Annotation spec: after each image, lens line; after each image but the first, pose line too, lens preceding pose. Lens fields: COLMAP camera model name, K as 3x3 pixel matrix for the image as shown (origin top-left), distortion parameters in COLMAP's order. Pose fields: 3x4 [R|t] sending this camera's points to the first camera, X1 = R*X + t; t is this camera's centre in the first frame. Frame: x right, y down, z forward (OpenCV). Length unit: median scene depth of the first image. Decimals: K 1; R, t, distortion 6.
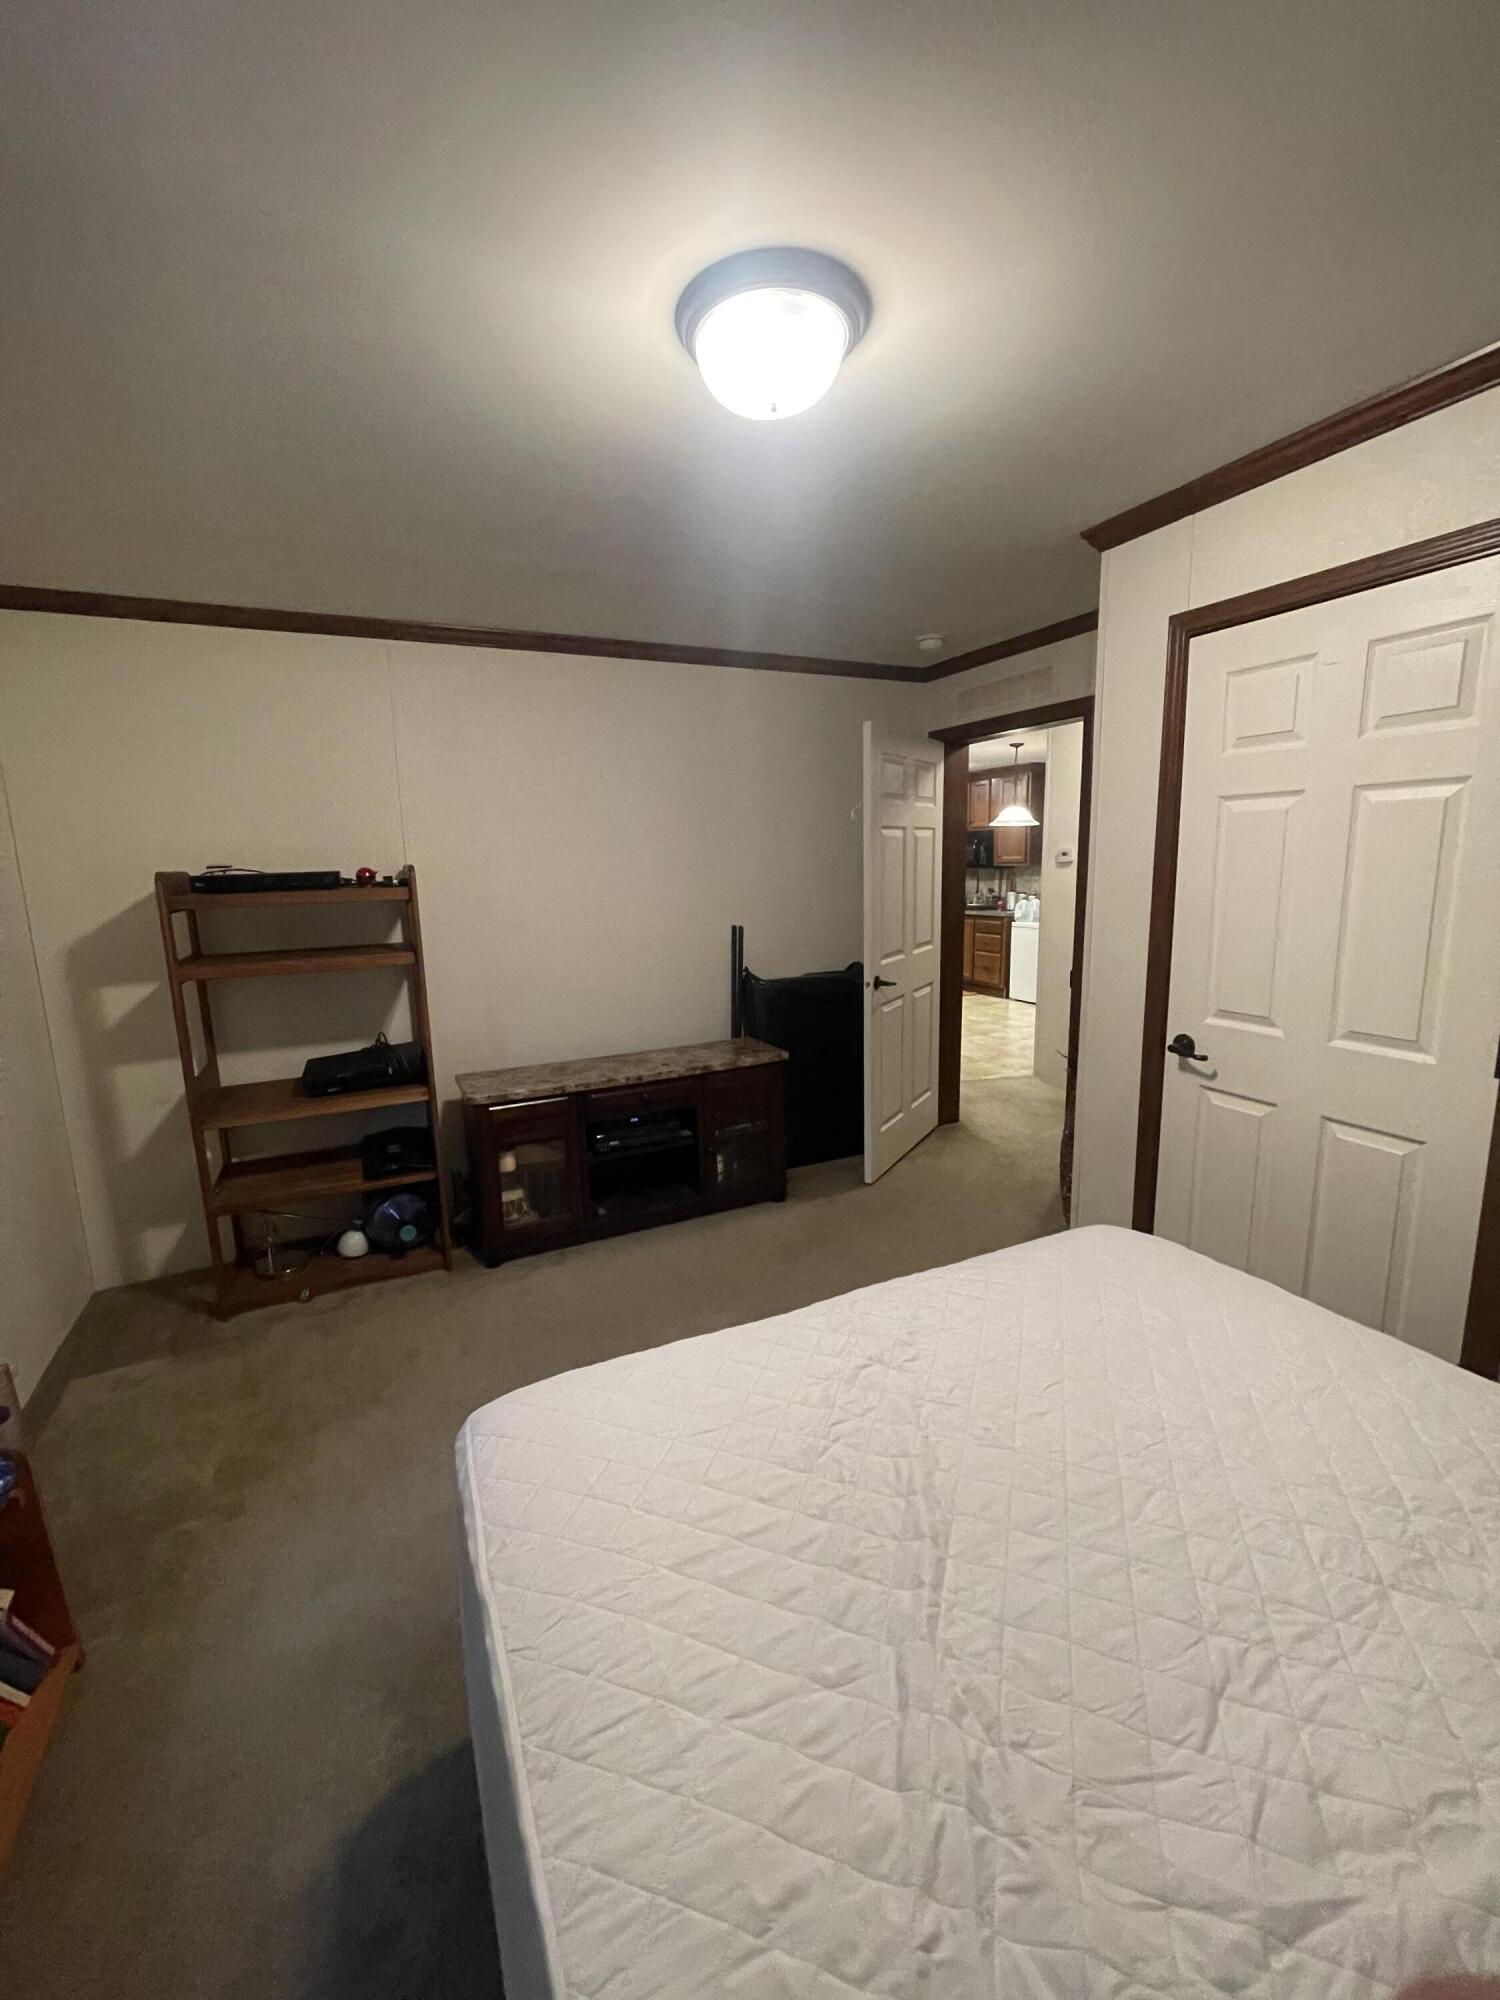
lens RADIAL K [[809.0, 0, 751.3], [0, 809.0, 1001.5], [0, 0, 1]] dist [-0.001469, -0.000947]
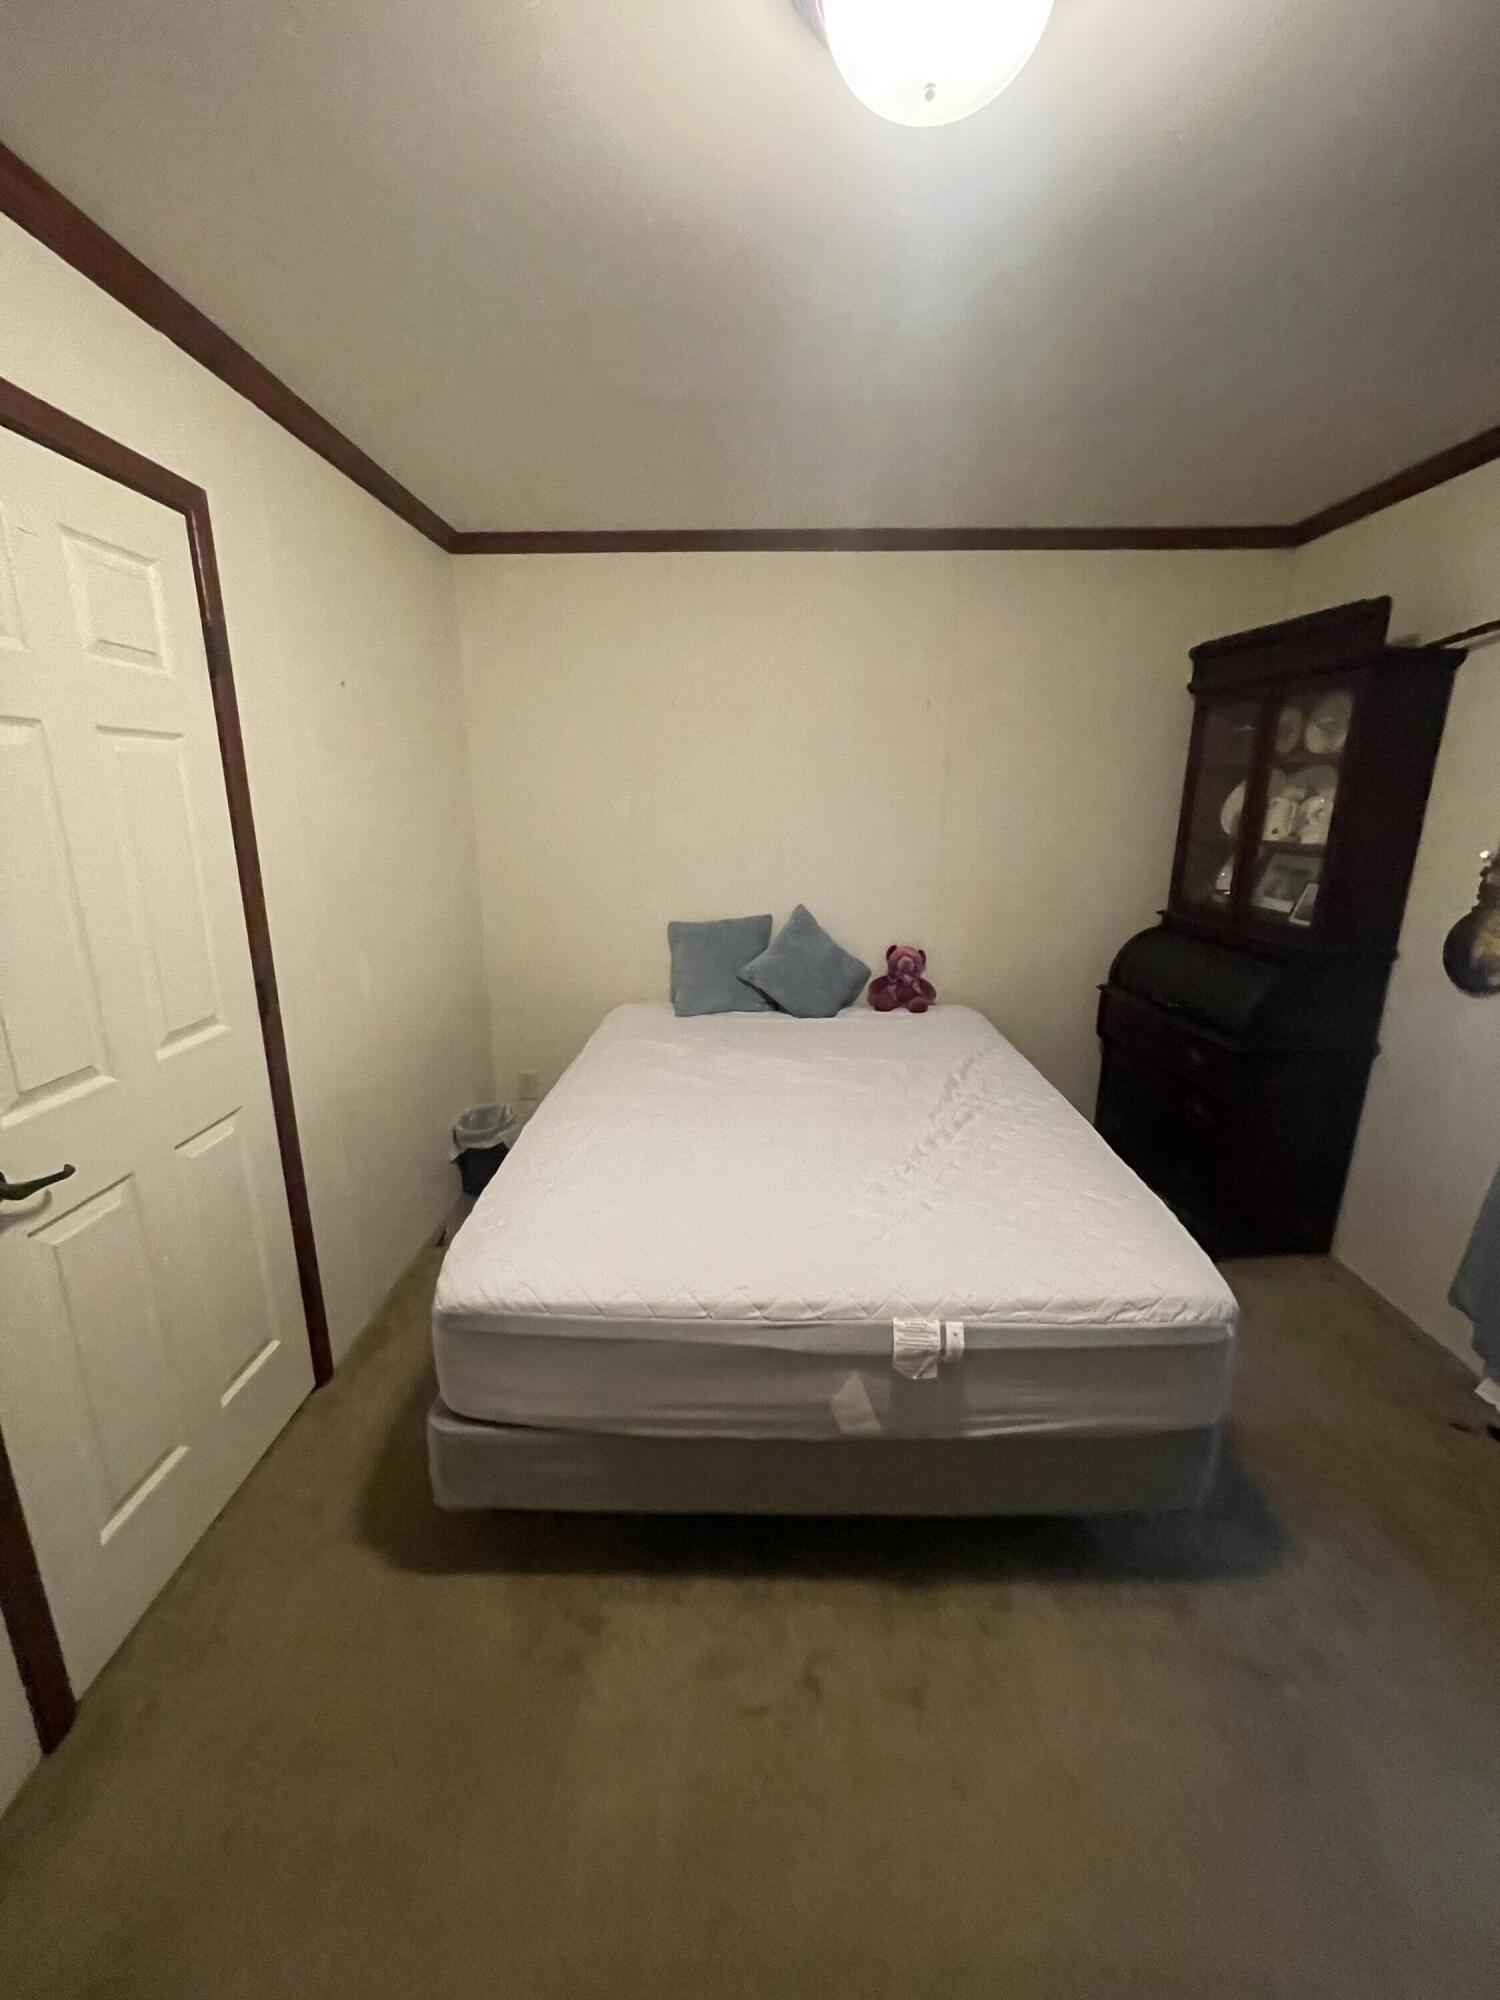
lens RADIAL K [[809.0, 0, 750.8], [0, 809.0, 999.3], [0, 0, 1]] dist [-0.001469, -0.000947]
pose [[-0.888754, -0.084956, 0.450443, -0.159274], [0.106204, 0.917772, 0.382643, -0.247356], [-0.445912, 0.387914, -0.806651, 1.372878]]
